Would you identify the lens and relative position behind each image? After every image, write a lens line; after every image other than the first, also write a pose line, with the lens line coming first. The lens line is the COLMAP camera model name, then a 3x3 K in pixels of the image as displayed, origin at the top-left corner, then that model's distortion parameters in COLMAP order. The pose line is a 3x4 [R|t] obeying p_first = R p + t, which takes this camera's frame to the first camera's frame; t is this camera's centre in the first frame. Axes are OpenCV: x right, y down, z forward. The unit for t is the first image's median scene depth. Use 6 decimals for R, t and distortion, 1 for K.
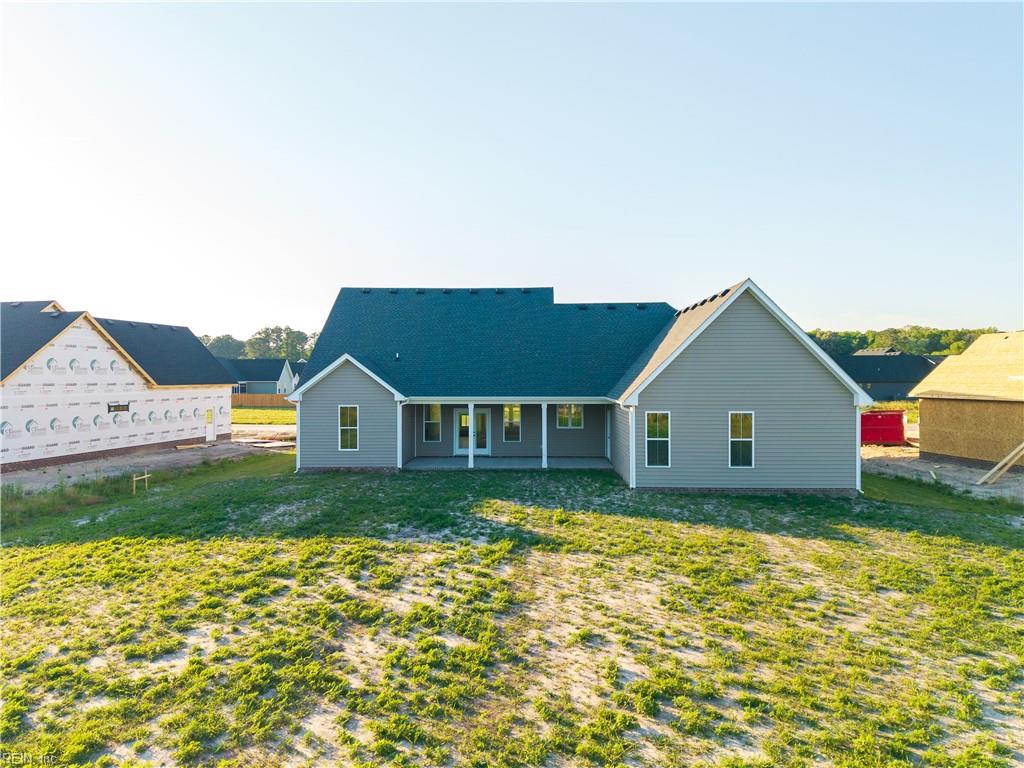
lens RADIAL K [[657.7, 0, 512.0], [0, 657.7, 384.0], [0, 0, 1]] dist [0.038717, -0.049820]
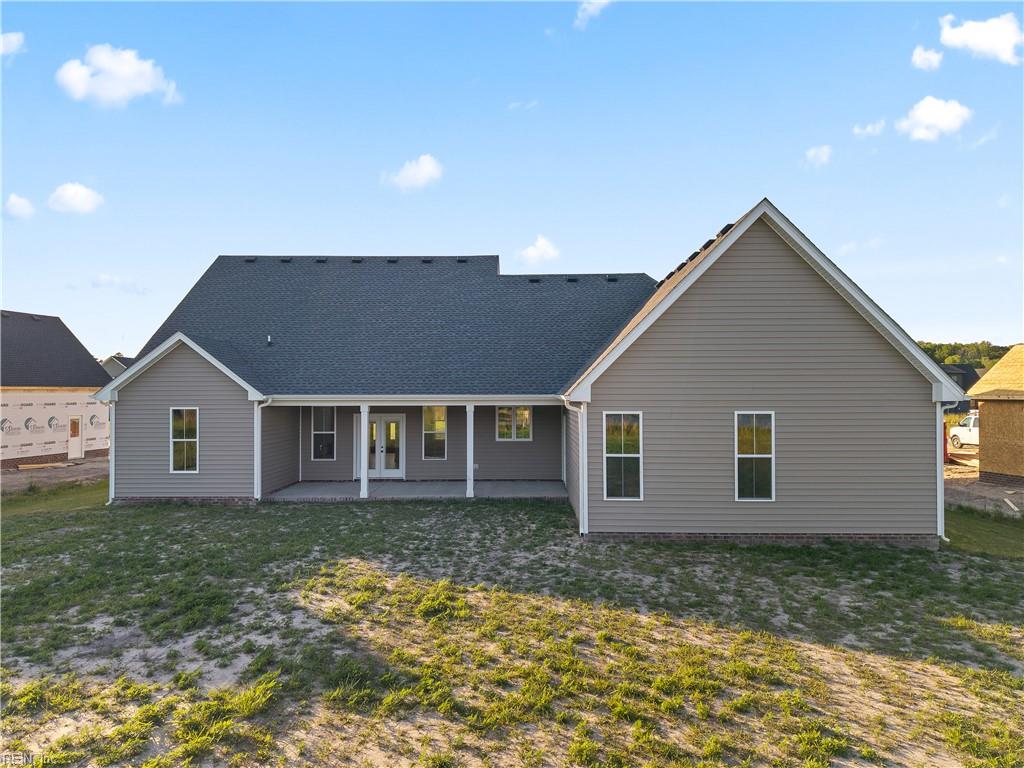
lens RADIAL K [[686.6, 0, 512.0], [0, 686.6, 384.0], [0, 0, 1]] dist [0.042224, -0.050653]
pose [[0.999753, 0.000524, 0.022199, 0.080029], [-0.000083, 0.999802, -0.019887, 0.022592], [-0.022205, 0.019881, 0.999556, 0.273586]]
